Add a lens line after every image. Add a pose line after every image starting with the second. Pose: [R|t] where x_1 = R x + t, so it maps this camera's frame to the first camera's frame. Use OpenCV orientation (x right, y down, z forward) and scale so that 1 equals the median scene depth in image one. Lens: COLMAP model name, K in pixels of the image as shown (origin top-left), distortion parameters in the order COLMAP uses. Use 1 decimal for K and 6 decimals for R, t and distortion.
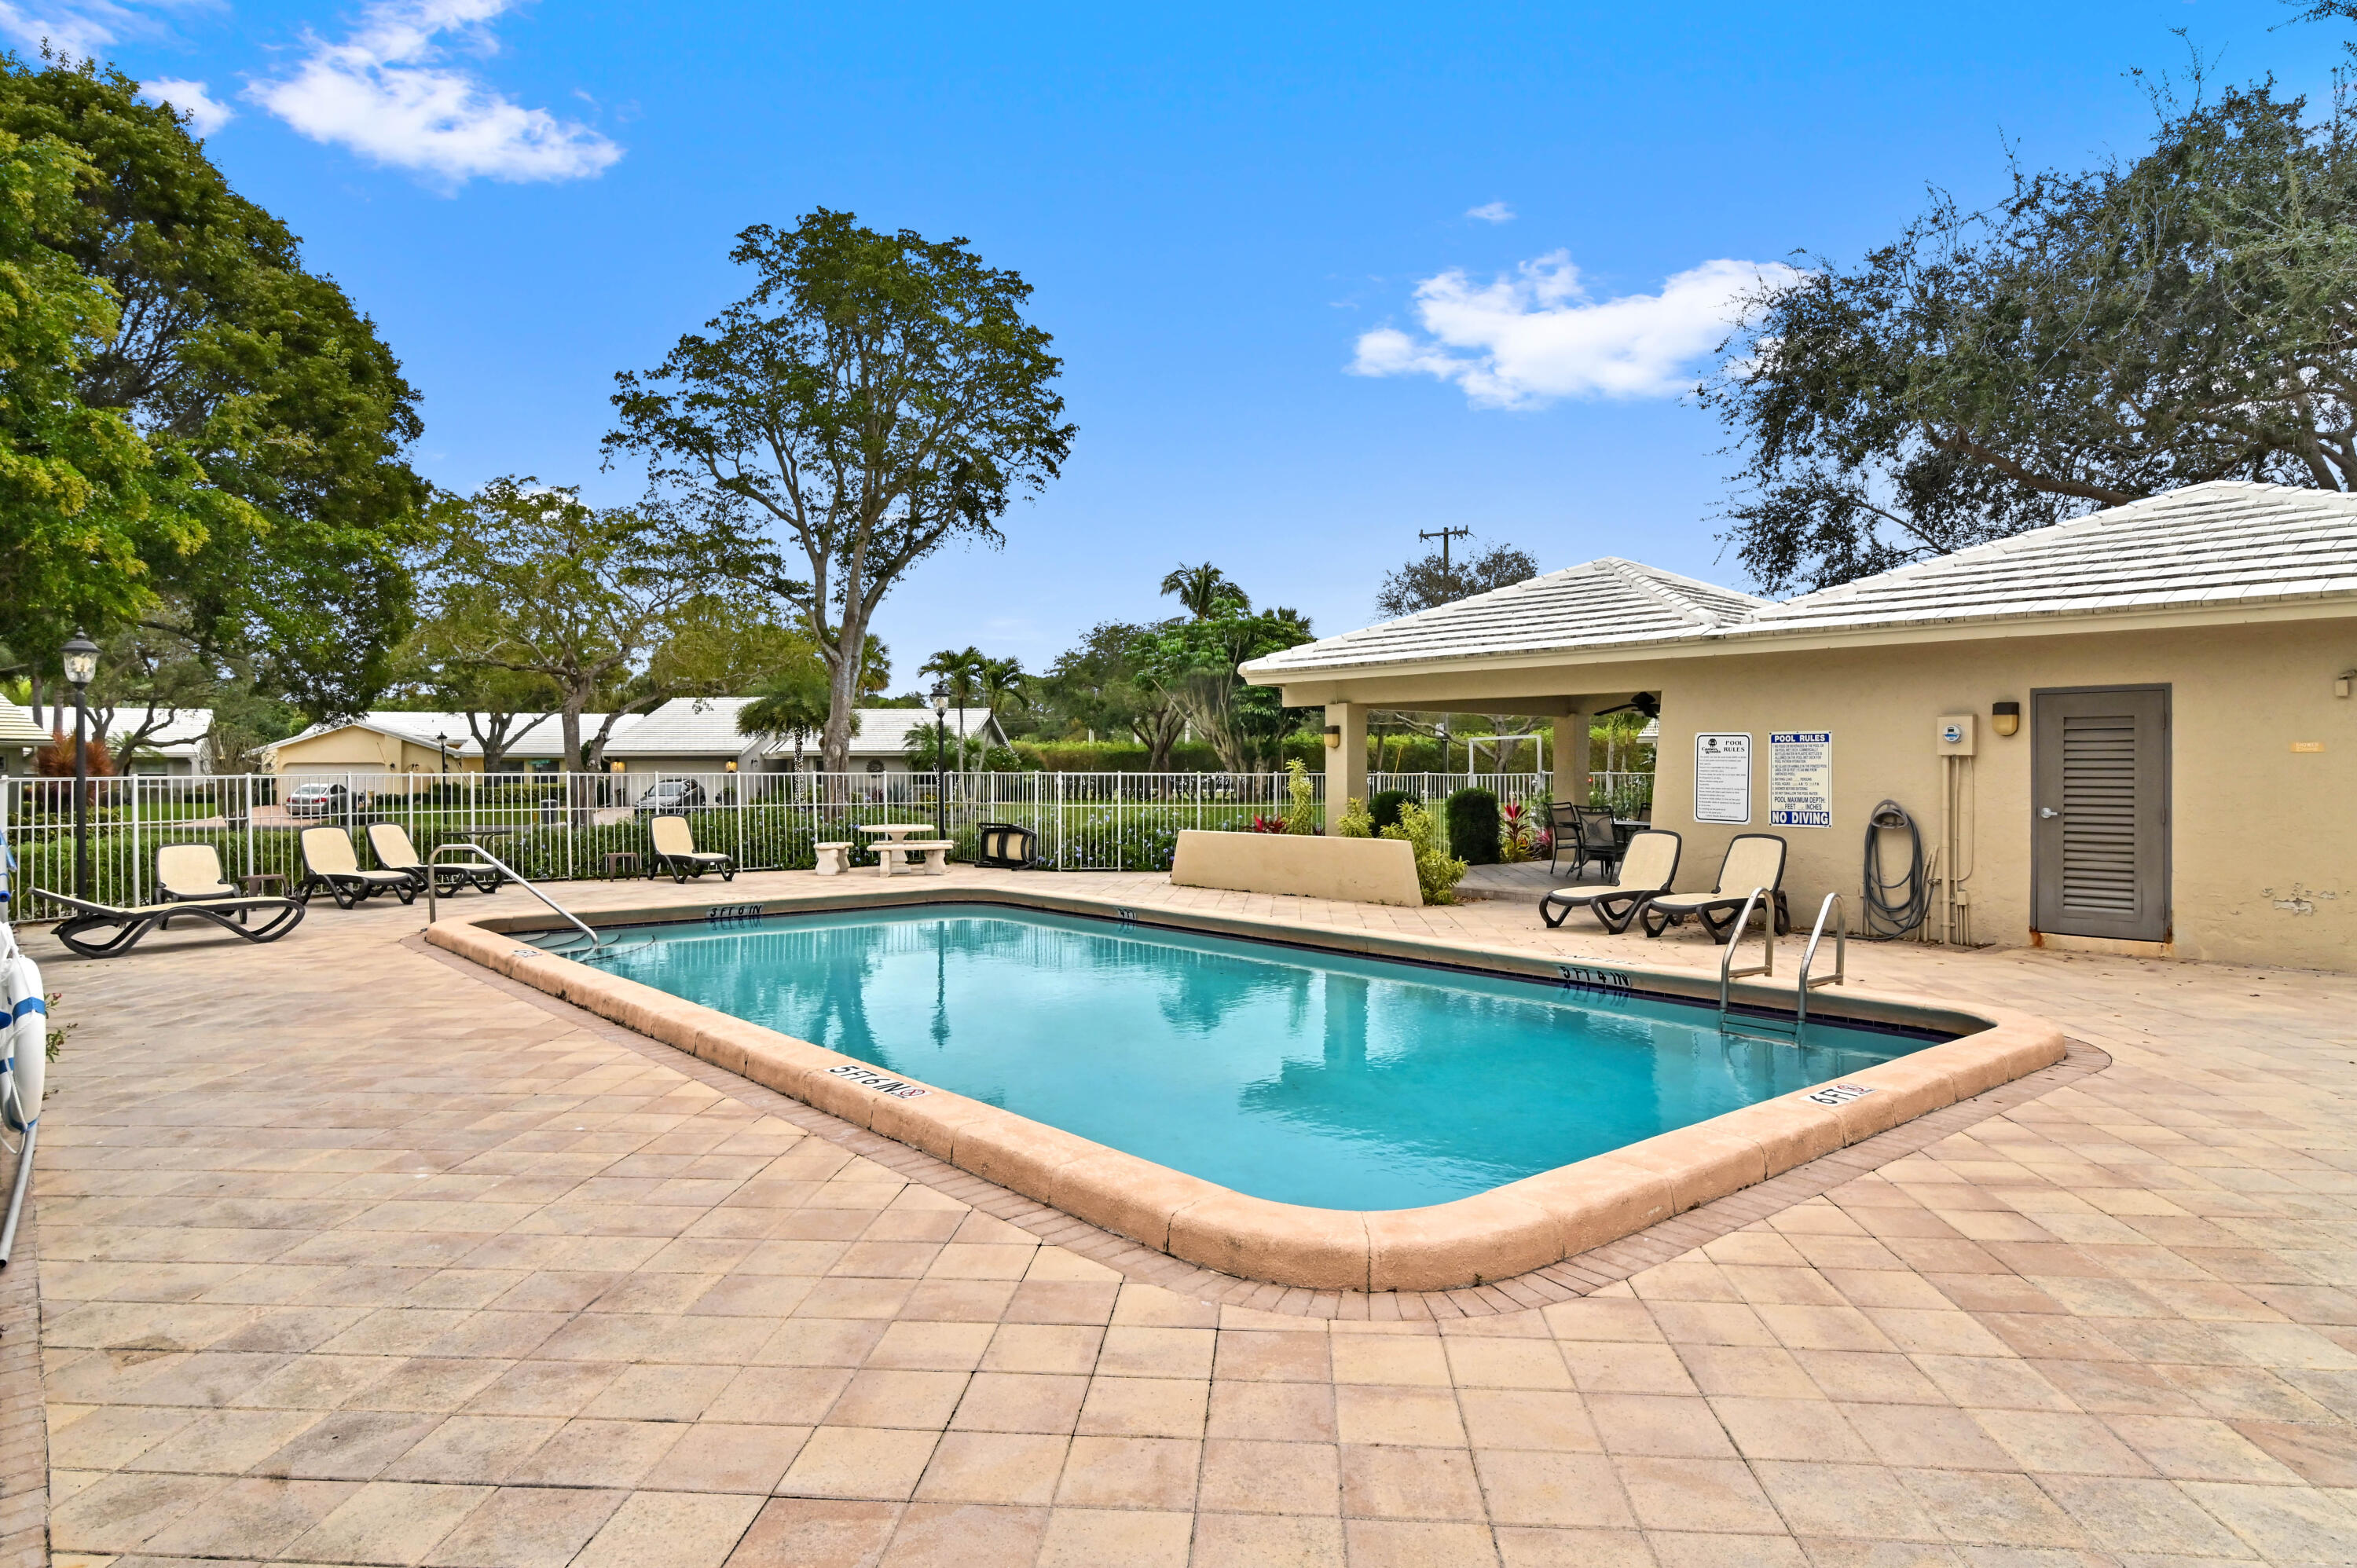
lens RADIAL K [[1446.0, 0, 1178.5], [0, 1446.0, 784.0], [0, 0, 1]] dist [0.000456, 0.000025]
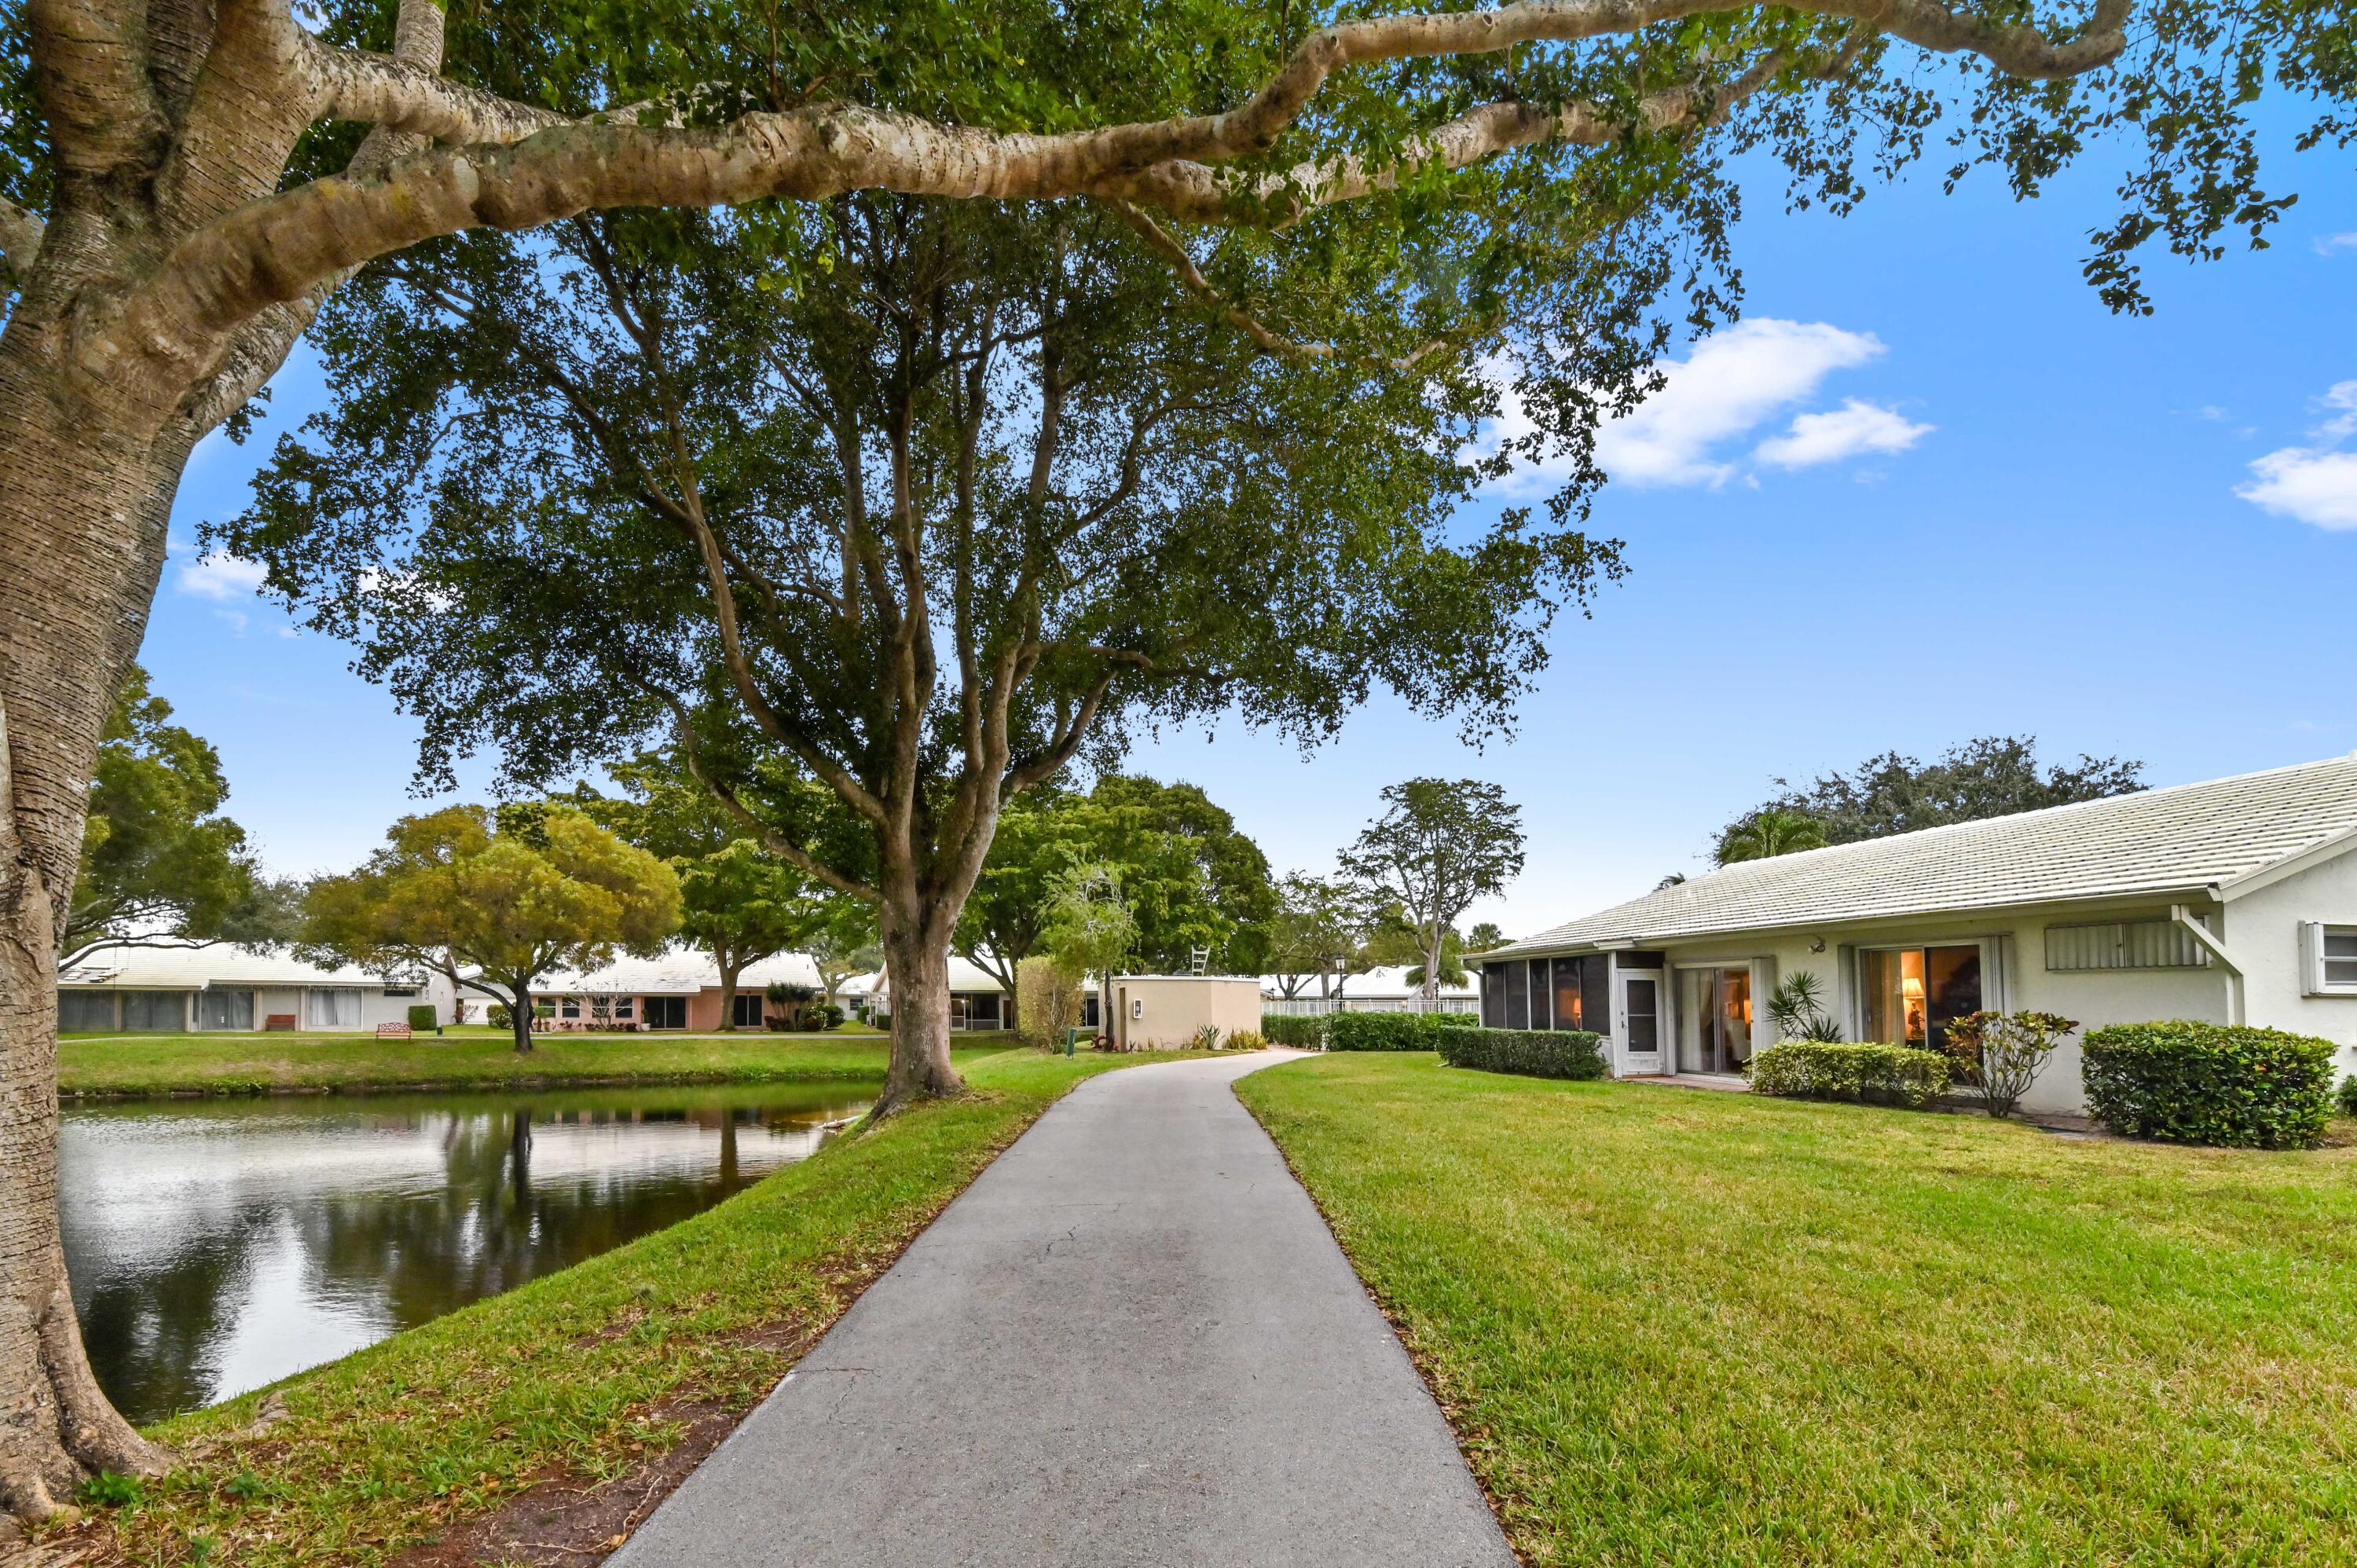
lens RADIAL K [[1092.4, 0, 1181.5], [0, 1092.4, 772.9], [0, 0, 1]] dist [-0.016993, 0.000024]
pose [[0.863539, -0.100366, -0.494194, 0.325656], [-0.010629, 0.976154, -0.216821, 0.011913], [0.504171, 0.192486, 0.841880, -0.761133]]
